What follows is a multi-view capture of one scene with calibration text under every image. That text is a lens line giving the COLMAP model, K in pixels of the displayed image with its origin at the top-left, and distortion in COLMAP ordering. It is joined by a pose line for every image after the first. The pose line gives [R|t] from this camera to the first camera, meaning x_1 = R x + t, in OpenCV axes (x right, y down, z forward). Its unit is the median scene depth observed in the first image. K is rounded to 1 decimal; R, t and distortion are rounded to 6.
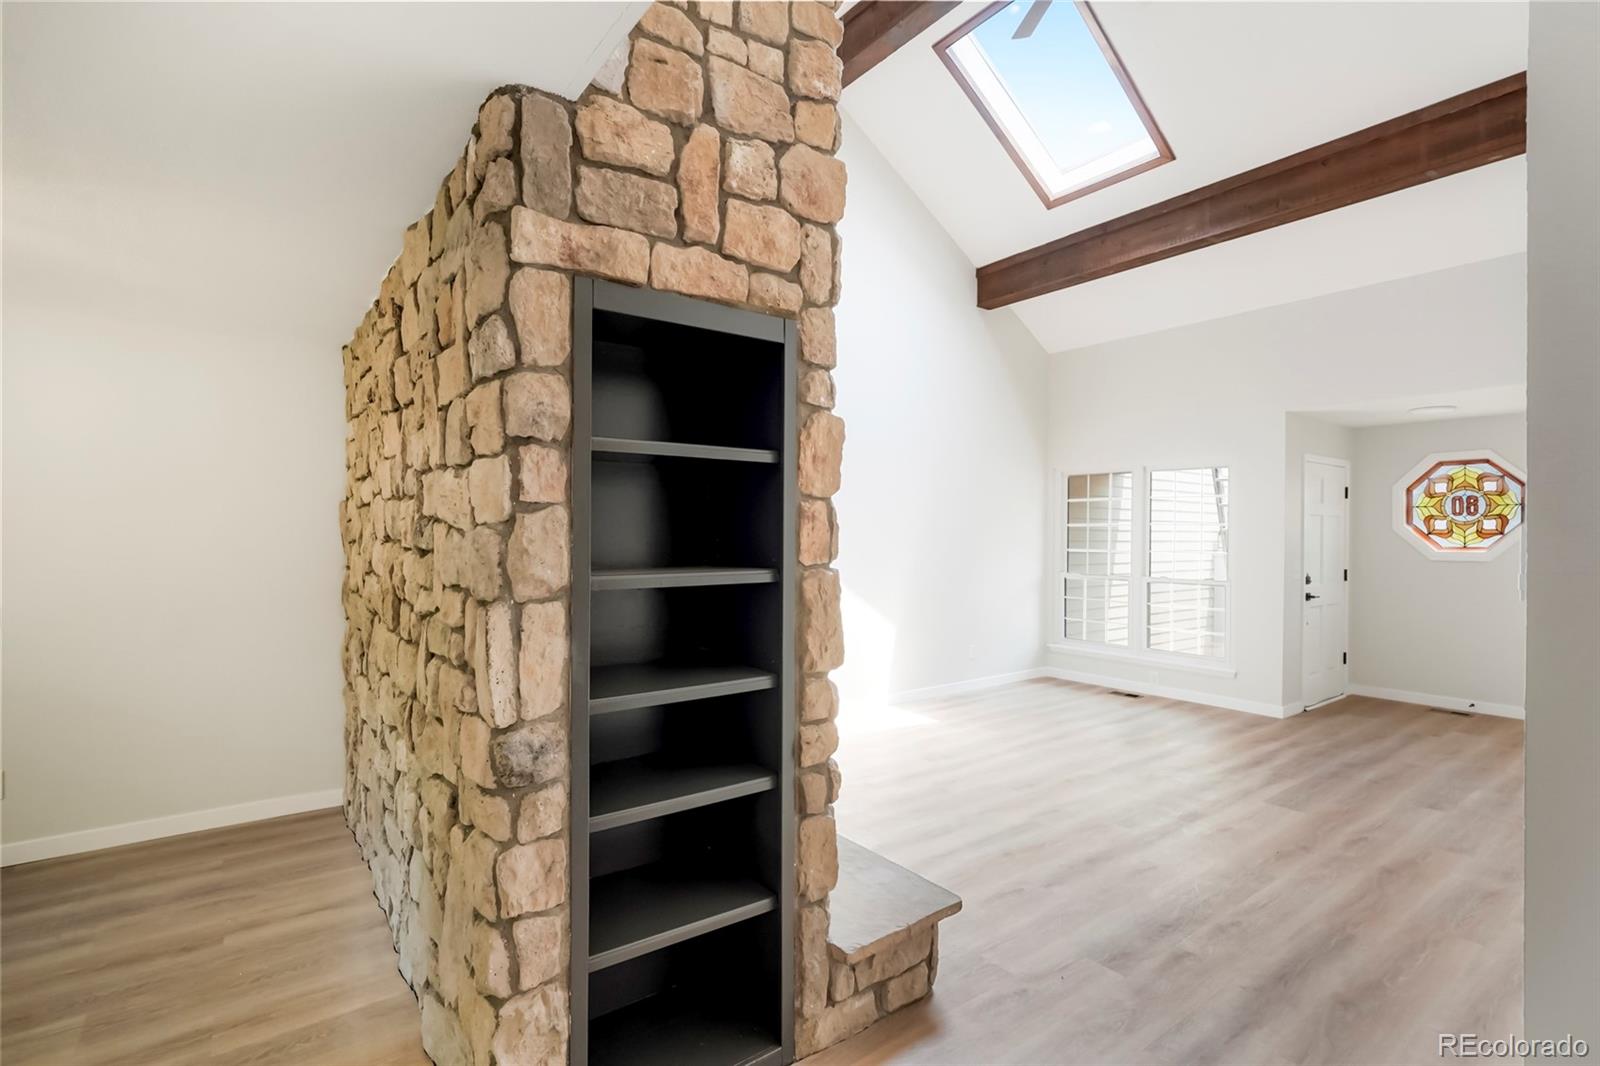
lens RADIAL K [[771.9, 0, 794.7], [0, 771.9, 536.0], [0, 0, 1]] dist [-0.000664, 0.001732]
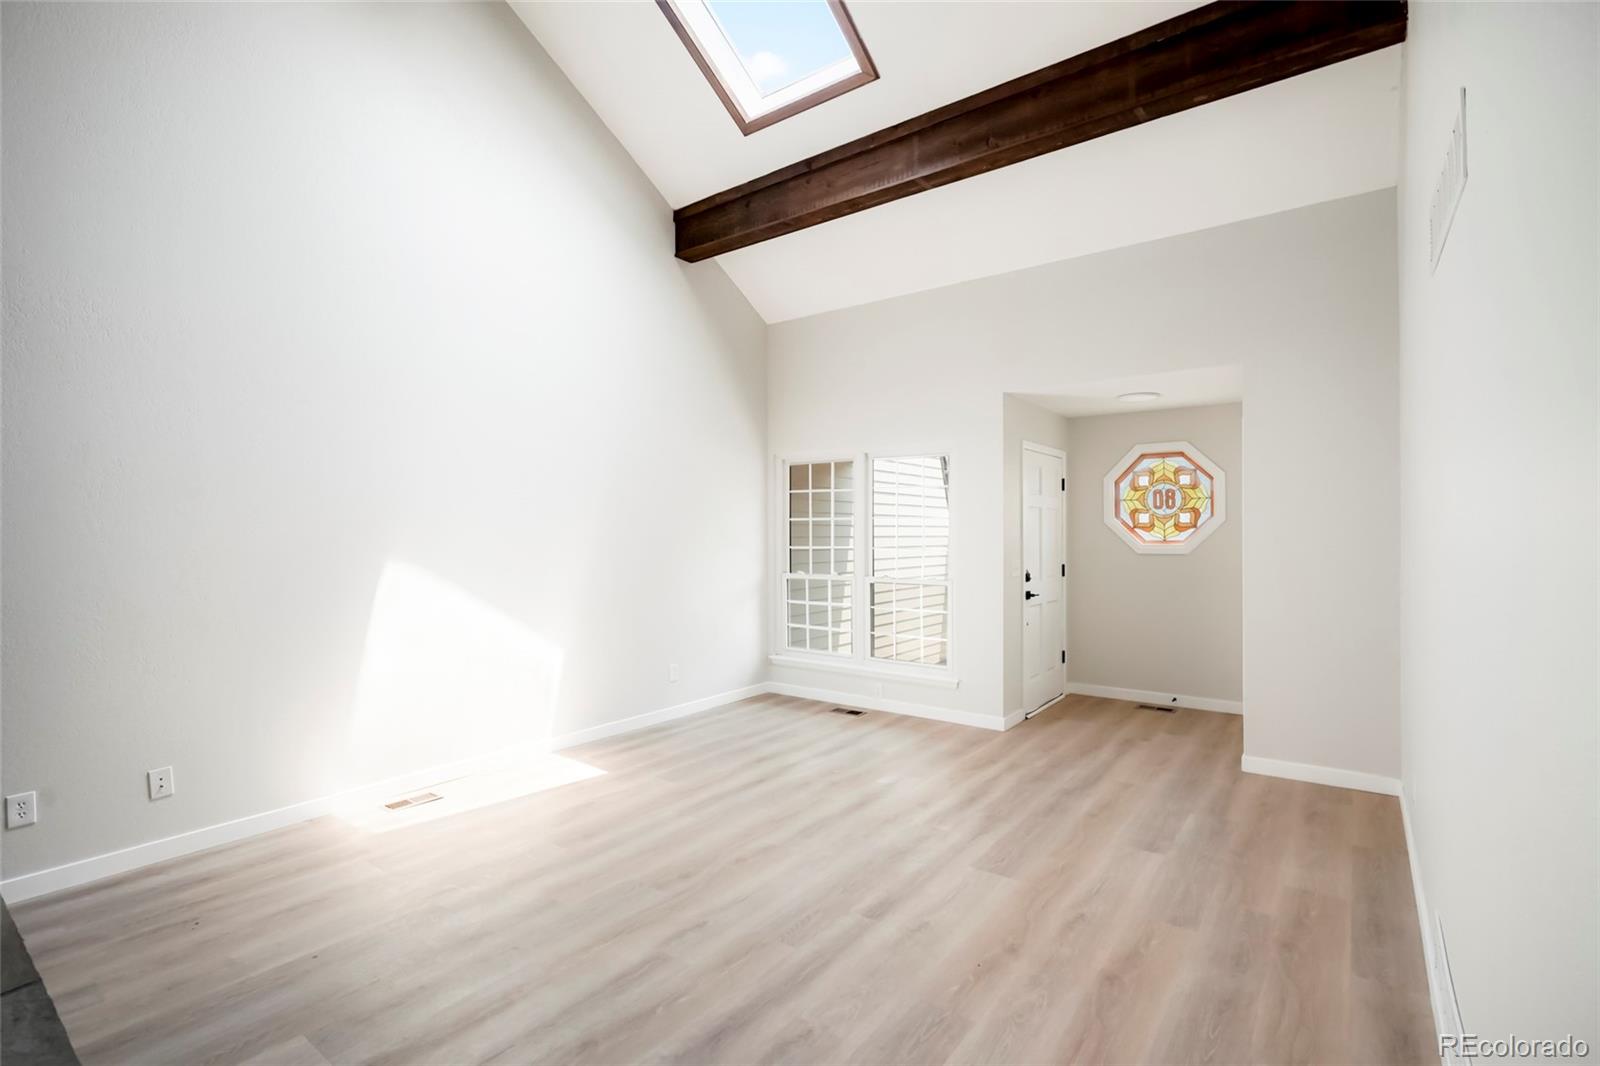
lens RADIAL K [[736.8, 0, 804.4], [0, 736.8, 530.4], [0, 0, 1]] dist [0.000283, -0.000329]
pose [[0.961634, -0.006663, 0.274254, 0.164590], [0.008346, 0.999953, -0.004969, 0.002947], [-0.274208, 0.007068, 0.961644, 0.221059]]
